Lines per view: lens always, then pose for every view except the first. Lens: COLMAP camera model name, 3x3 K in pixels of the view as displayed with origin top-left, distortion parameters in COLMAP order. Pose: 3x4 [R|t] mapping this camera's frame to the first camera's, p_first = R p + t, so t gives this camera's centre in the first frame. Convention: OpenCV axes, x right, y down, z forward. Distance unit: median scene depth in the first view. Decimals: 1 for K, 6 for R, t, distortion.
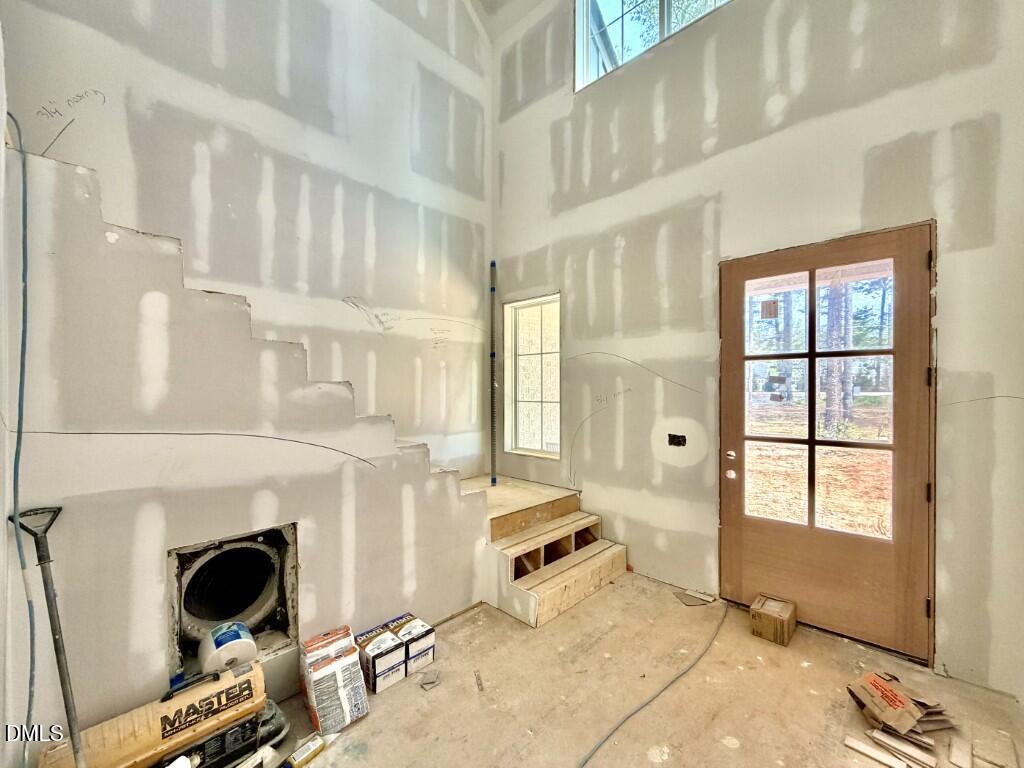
lens RADIAL K [[412.4, 0, 511.0], [0, 412.4, 389.1], [0, 0, 1]] dist [0.000533, 0.000000]
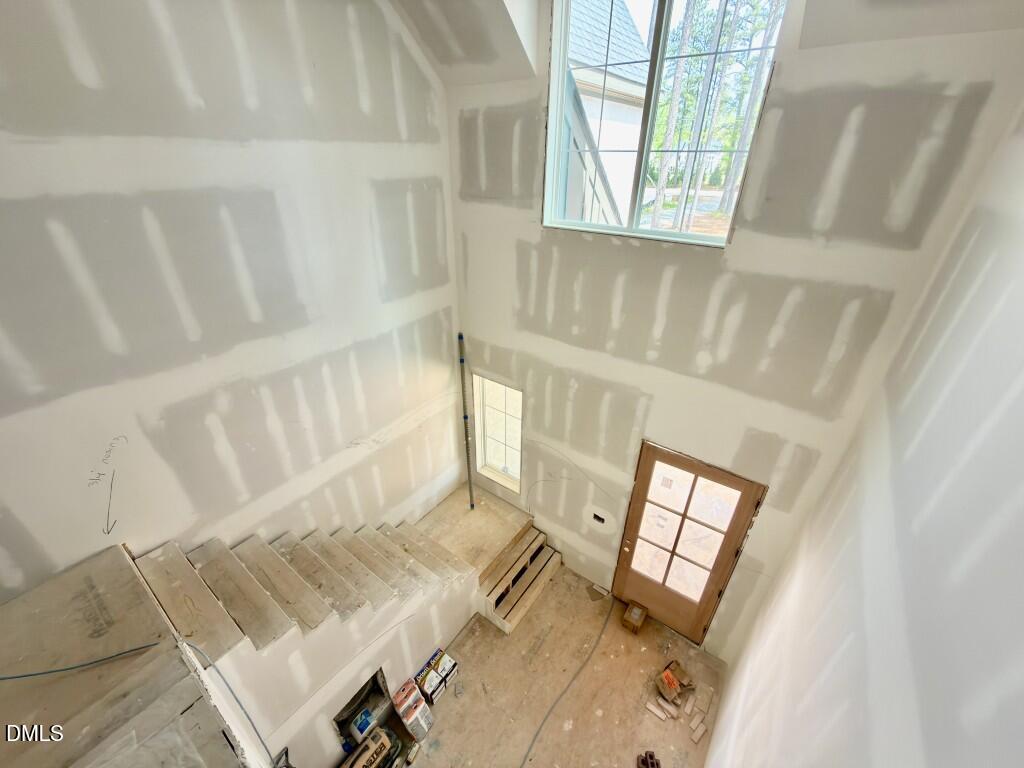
lens RADIAL K [[403.5, 0, 512.4], [0, 403.5, 379.1], [0, 0, 1]] dist [0.001265, 0.000129]
pose [[0.990495, -0.055706, 0.125767, -0.071164], [-0.011803, 0.876530, 0.481203, -1.058362], [-0.137045, -0.478113, 0.867540, 0.001399]]
